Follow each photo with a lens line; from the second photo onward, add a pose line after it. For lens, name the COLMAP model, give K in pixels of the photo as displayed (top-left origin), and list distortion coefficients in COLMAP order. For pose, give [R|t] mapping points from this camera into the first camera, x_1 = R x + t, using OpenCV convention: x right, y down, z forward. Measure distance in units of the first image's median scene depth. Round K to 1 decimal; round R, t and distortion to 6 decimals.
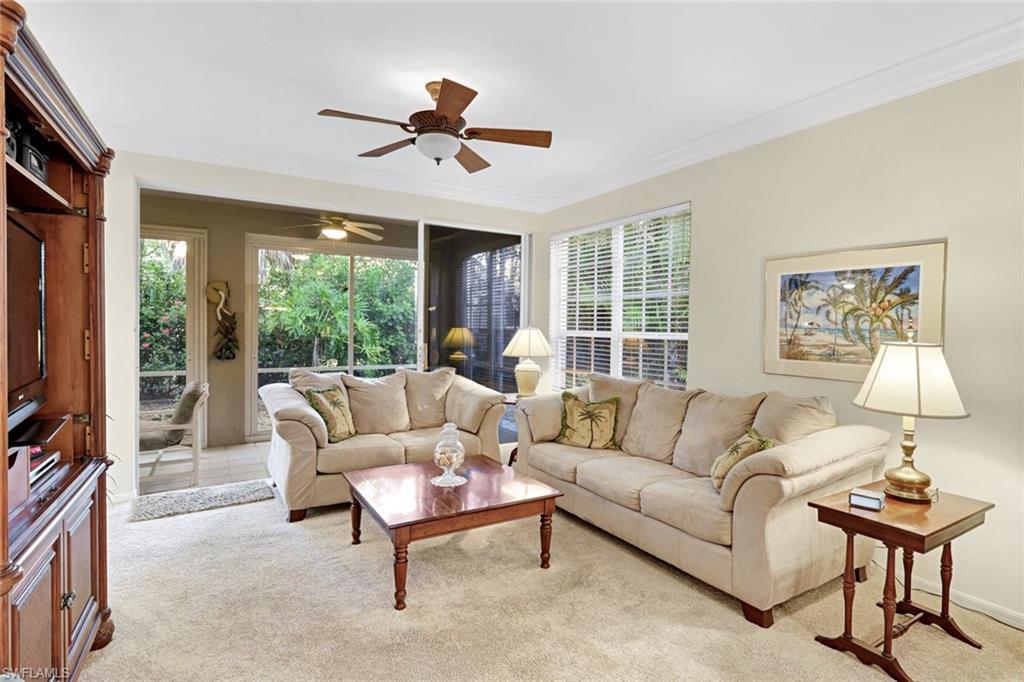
lens RADIAL K [[473.6, 0, 505.7], [0, 473.6, 335.3], [0, 0, 1]] dist [0.001710, -0.000185]
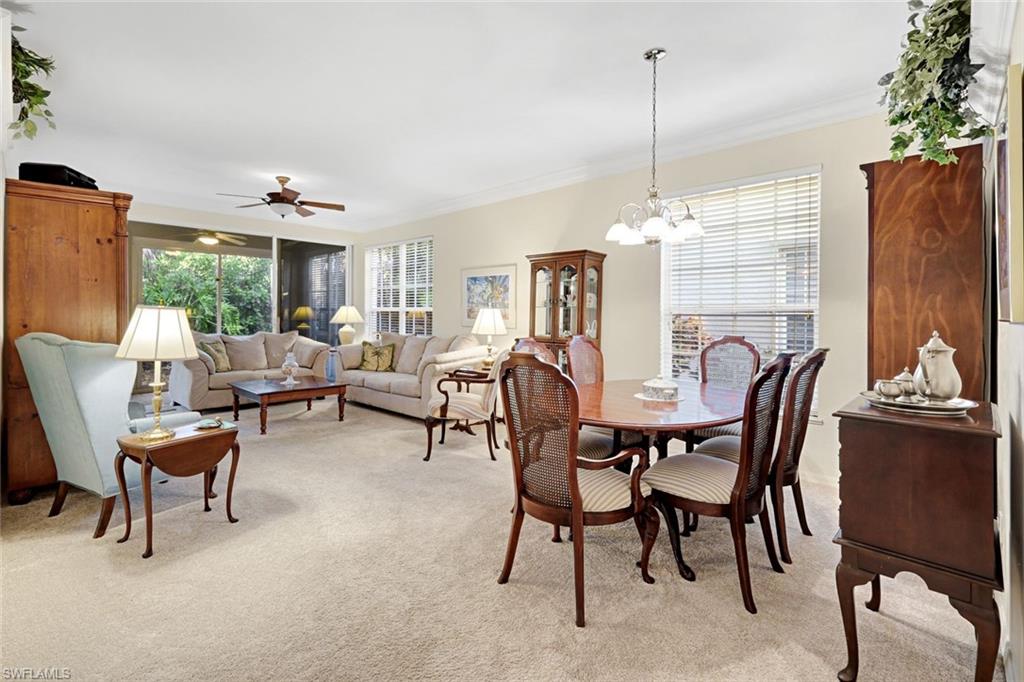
lens RADIAL K [[448.2, 0, 481.4], [0, 448.2, 315.7], [0, 0, 1]] dist [-0.000461, 0.000004]
pose [[0.969276, -0.007219, 0.245869, 0.115894], [0.009949, 0.999902, -0.009863, 0.038977], [-0.245773, 0.012006, 0.969253, -0.590958]]
